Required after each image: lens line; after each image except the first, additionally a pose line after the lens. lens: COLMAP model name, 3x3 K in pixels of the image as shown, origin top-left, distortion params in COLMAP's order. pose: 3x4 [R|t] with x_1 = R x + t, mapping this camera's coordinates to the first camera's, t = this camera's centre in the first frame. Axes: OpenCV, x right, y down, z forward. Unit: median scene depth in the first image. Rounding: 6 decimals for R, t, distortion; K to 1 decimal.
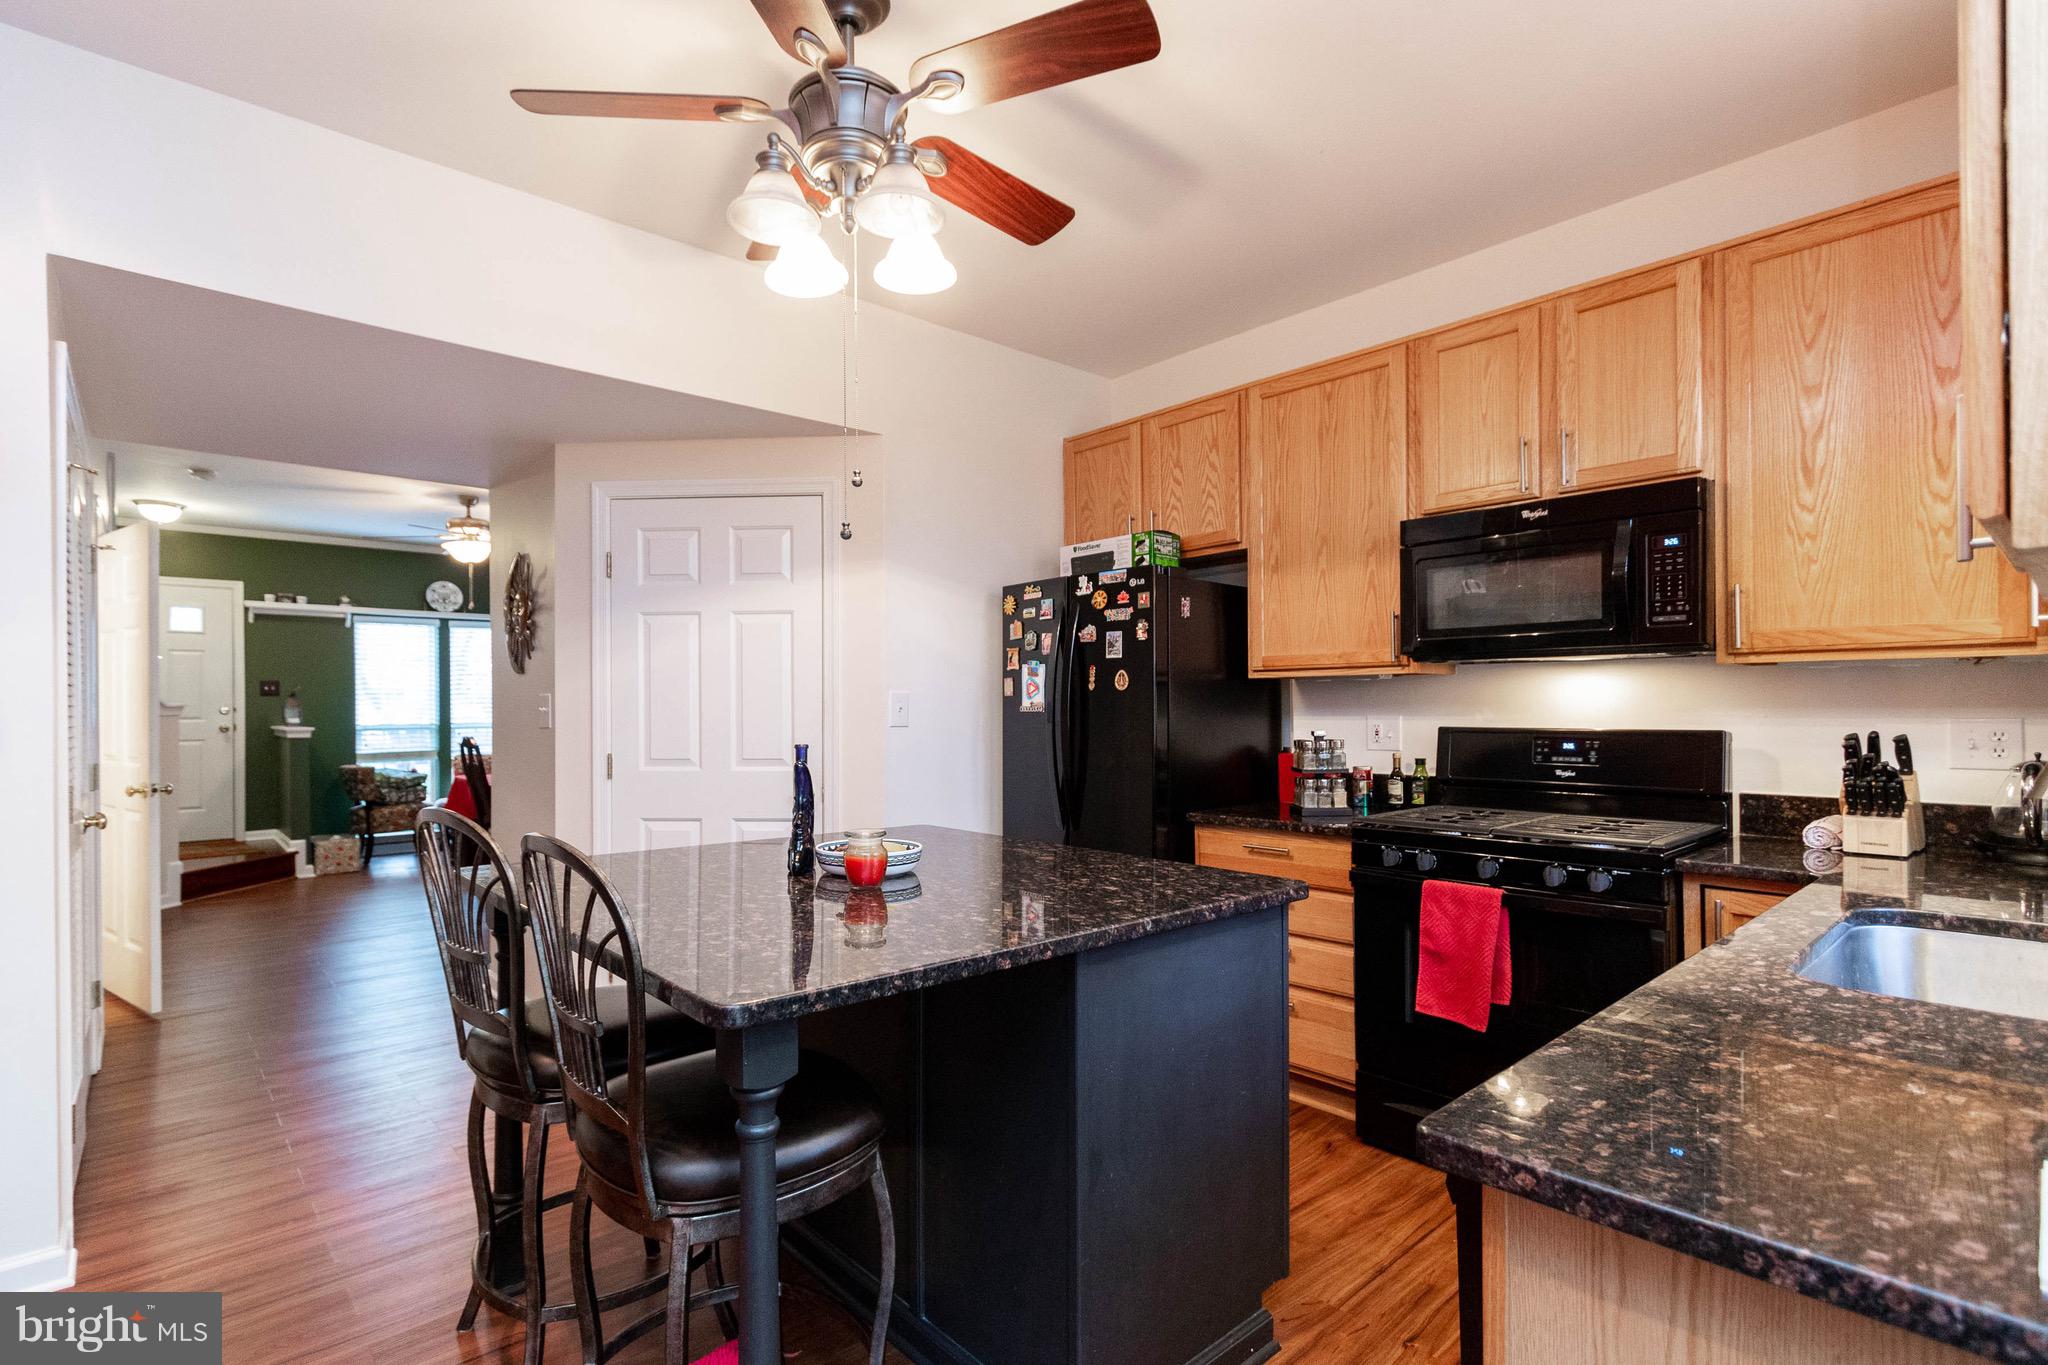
lens RADIAL K [[957.8, 0, 906.2], [0, 957.8, 694.9], [0, 0, 1]] dist [0.006160, -0.000419]
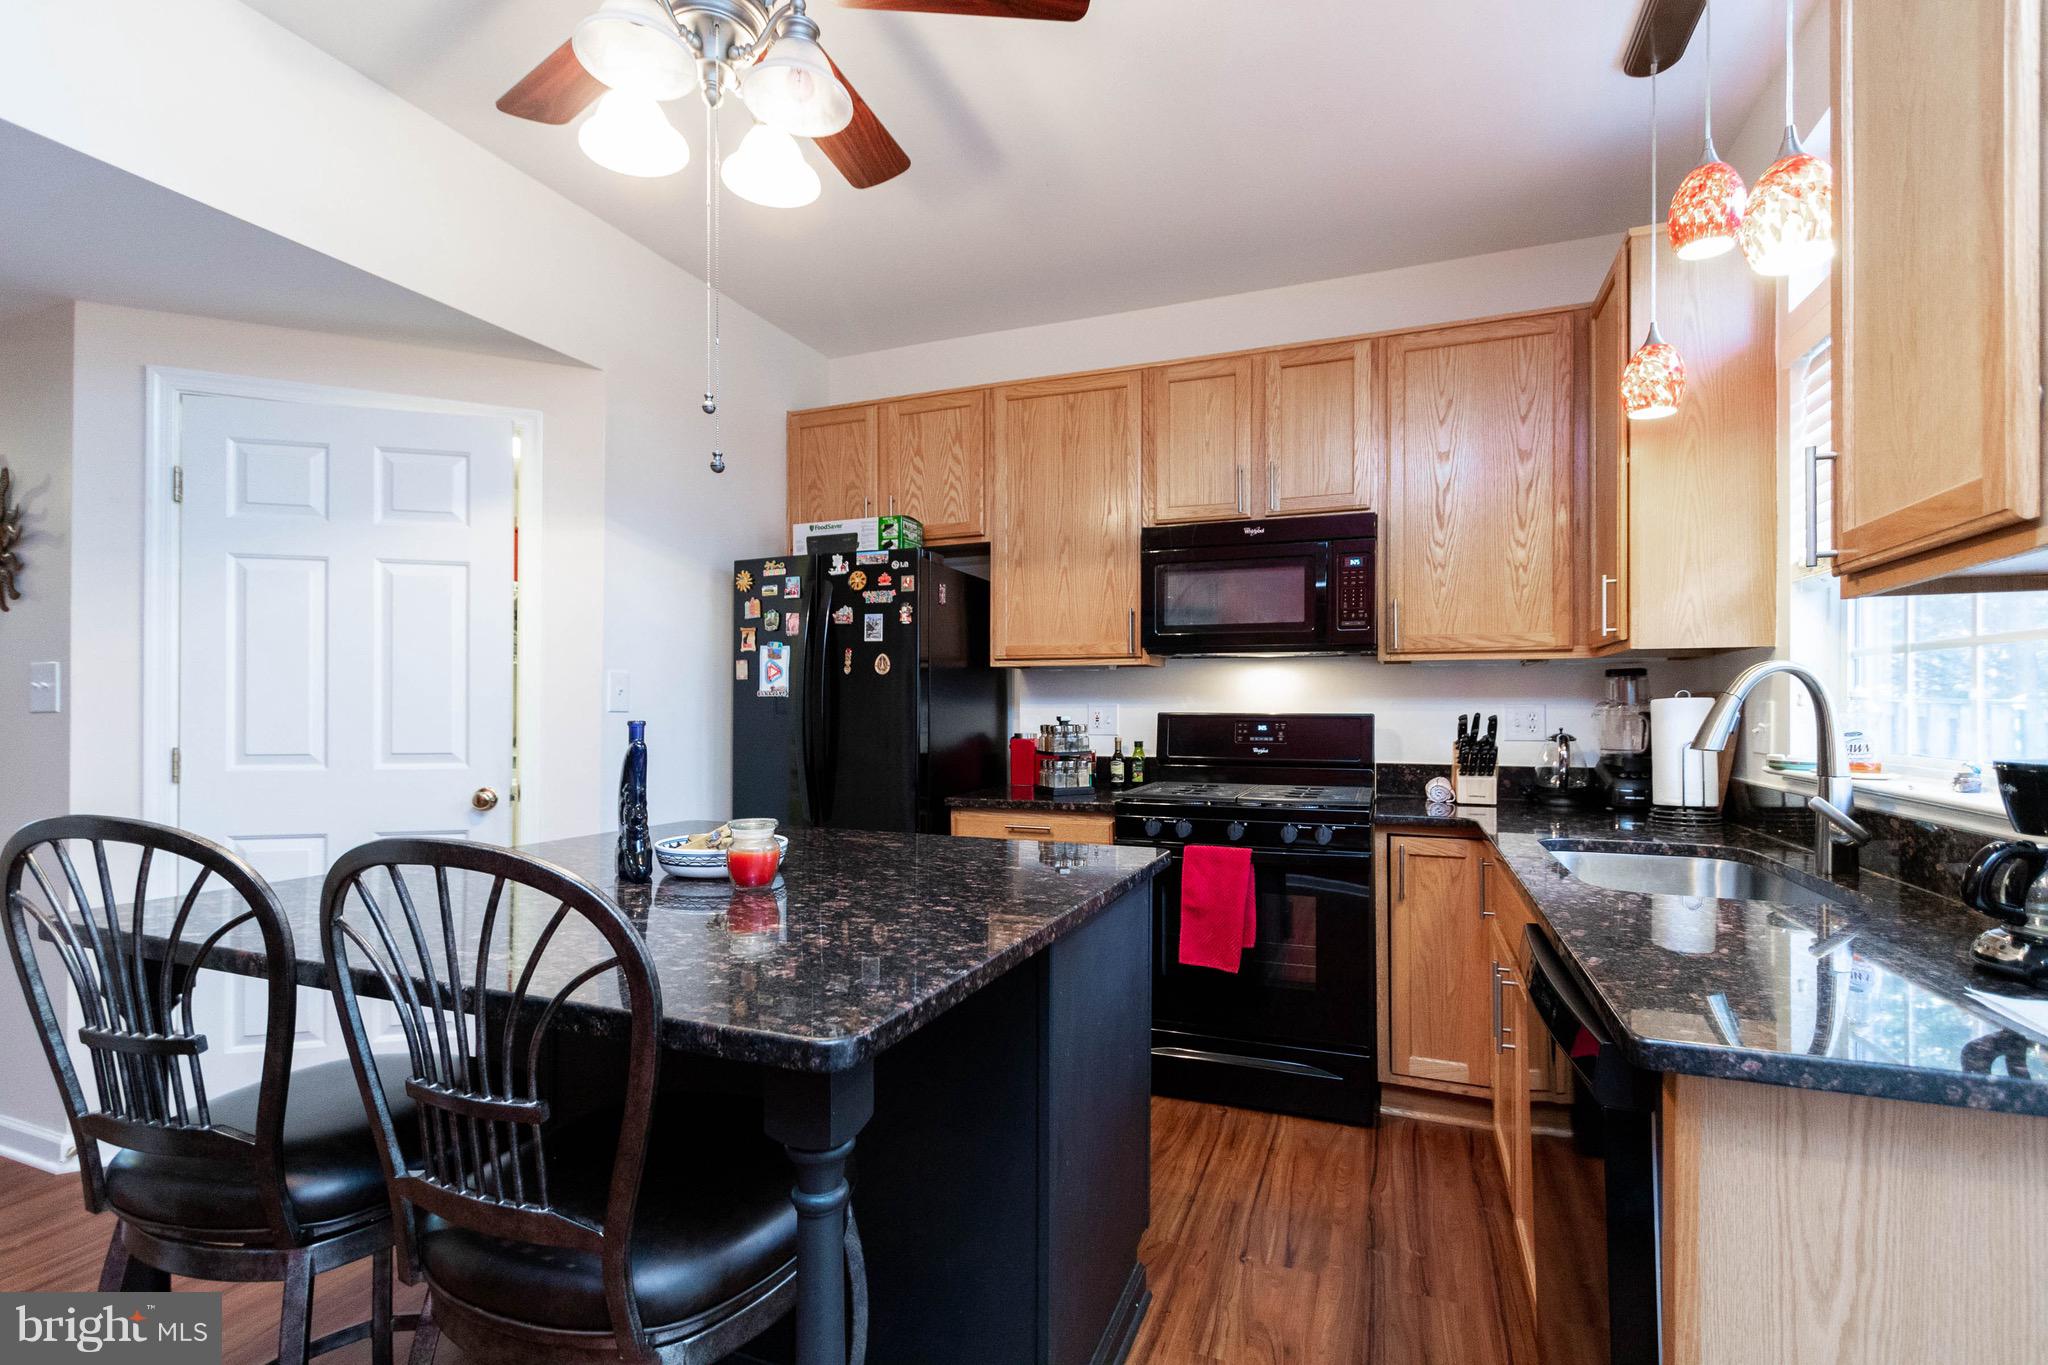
lens RADIAL K [[957.8, 0, 989.2], [0, 957.8, 696.4], [0, 0, 1]] dist [0.006160, -0.000419]
pose [[0.874947, 0.015307, 0.483978, -0.154777], [-0.016337, 0.999864, -0.002089, 0.017990], [-0.483944, -0.006079, 0.875078, 0.096089]]
